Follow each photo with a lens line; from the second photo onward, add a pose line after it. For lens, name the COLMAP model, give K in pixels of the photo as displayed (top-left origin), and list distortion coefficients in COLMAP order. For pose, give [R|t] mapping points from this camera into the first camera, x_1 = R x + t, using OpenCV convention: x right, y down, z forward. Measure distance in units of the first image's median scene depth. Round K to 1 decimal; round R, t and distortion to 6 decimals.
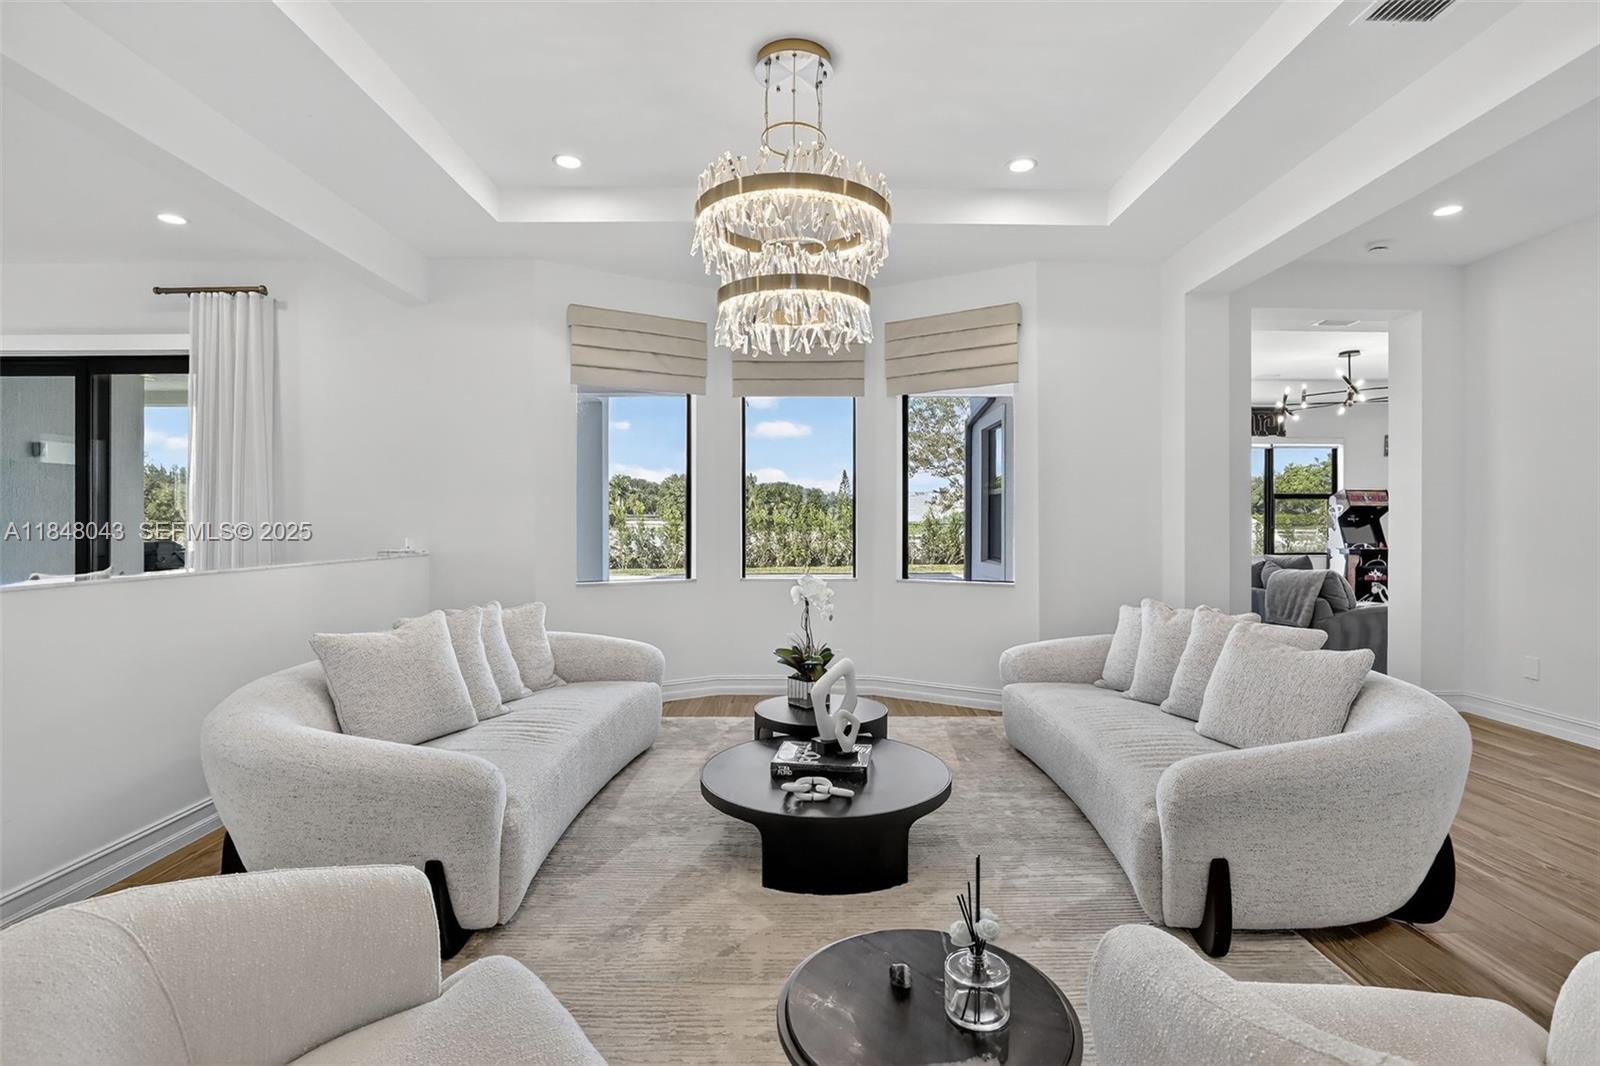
lens RADIAL K [[746.6, 0, 799.1], [0, 746.6, 531.1], [0, 0, 1]] dist [-0.023674, 0.000678]
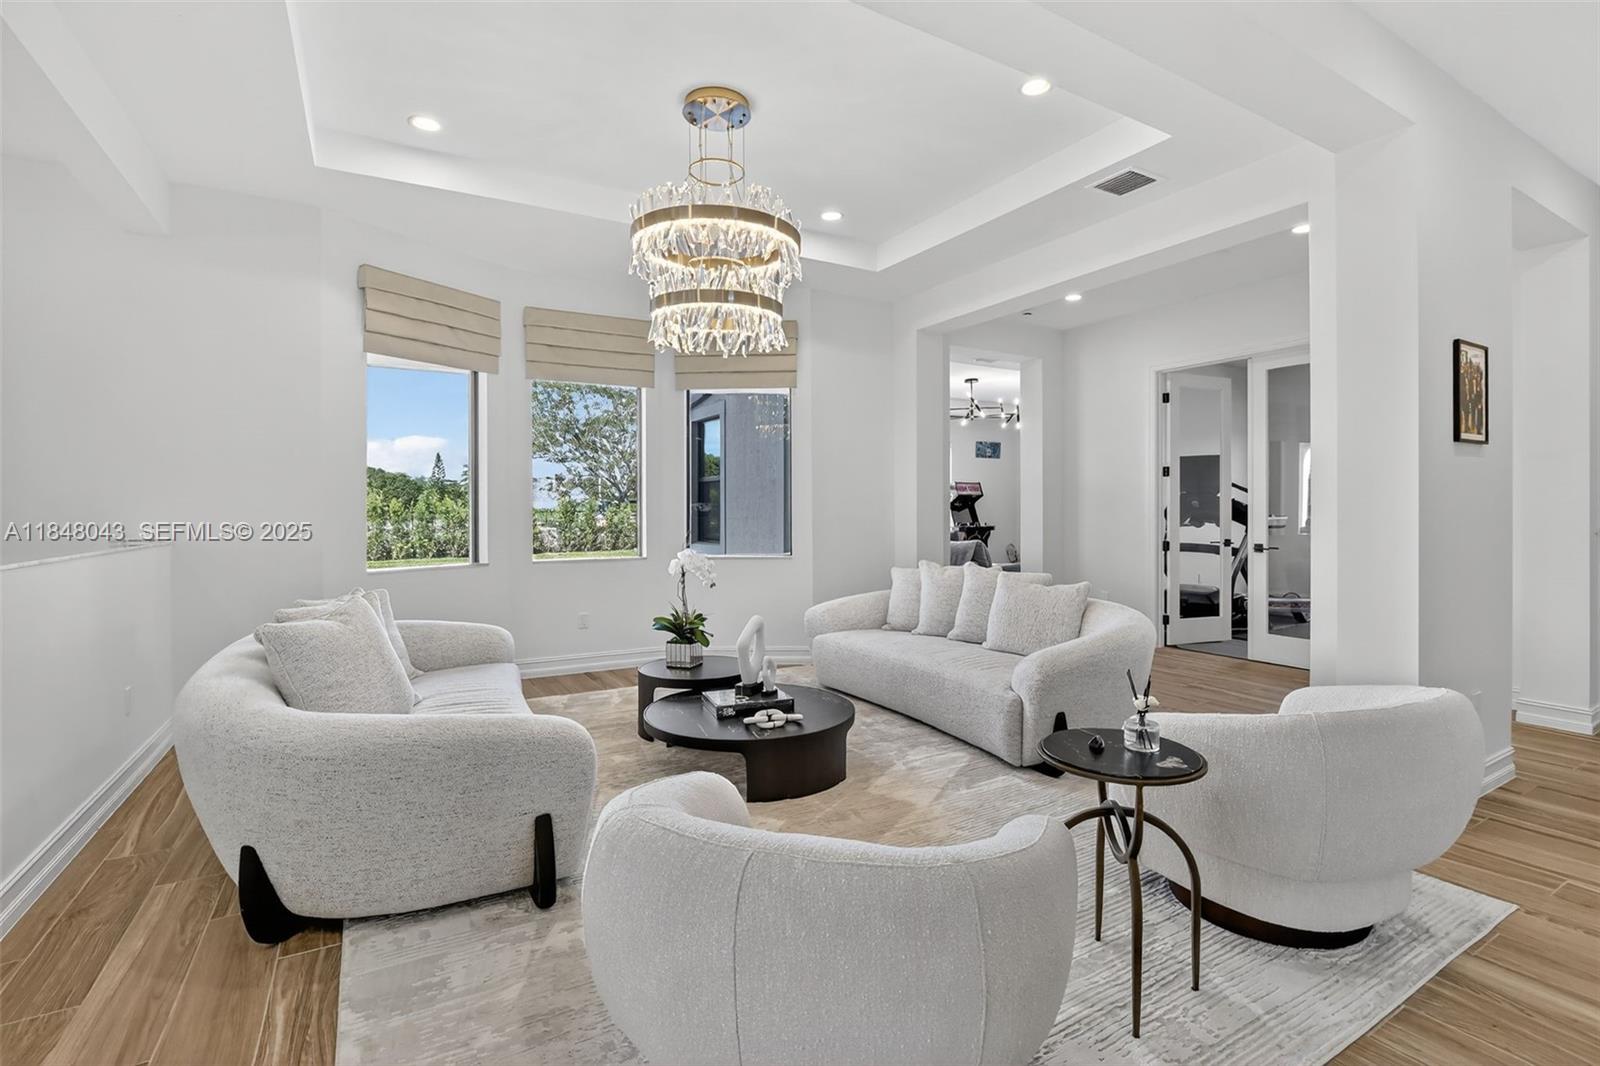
lens RADIAL K [[746.6, 0, 804.7], [0, 746.6, 516.4], [0, 0, 1]] dist [-0.023674, 0.000678]
pose [[0.870602, -0.007144, 0.491936, -0.295425], [0.008723, 0.999962, -0.000917, 0.008904], [-0.491910, 0.005090, 0.870631, -0.051291]]
